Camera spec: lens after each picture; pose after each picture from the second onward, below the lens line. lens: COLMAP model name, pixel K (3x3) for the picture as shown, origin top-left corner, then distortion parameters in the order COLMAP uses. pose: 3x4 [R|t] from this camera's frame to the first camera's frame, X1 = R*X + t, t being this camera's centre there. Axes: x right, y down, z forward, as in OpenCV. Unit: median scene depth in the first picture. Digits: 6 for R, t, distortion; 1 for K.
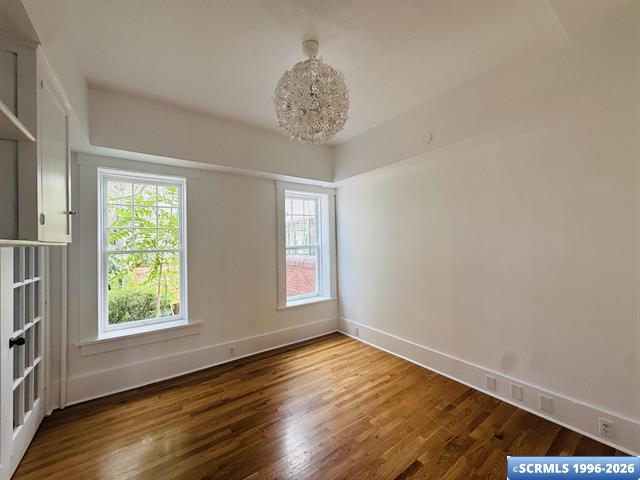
lens RADIAL K [[256.4, 0, 316.9], [0, 256.4, 240.1], [0, 0, 1]] dist [0.000753, -0.000532]
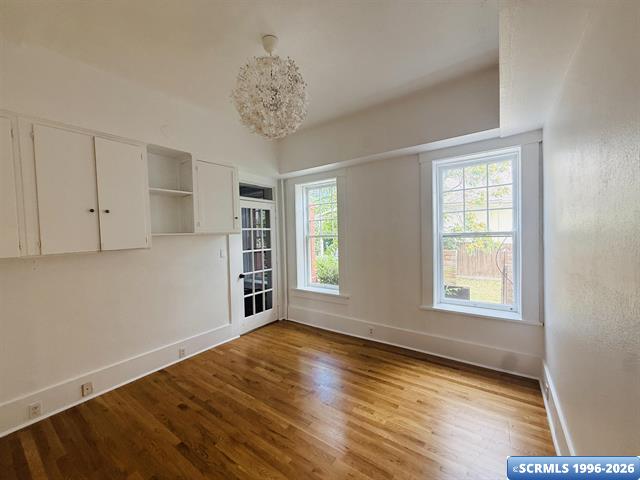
lens RADIAL K [[256.4, 0, 315.8], [0, 256.4, 241.1], [0, 0, 1]] dist [0.000753, -0.000532]
pose [[0.318989, 0.043534, -0.946758, 0.564838], [0.034402, 0.997754, 0.057470, -0.011312], [0.947134, -0.050903, 0.316775, 0.442910]]
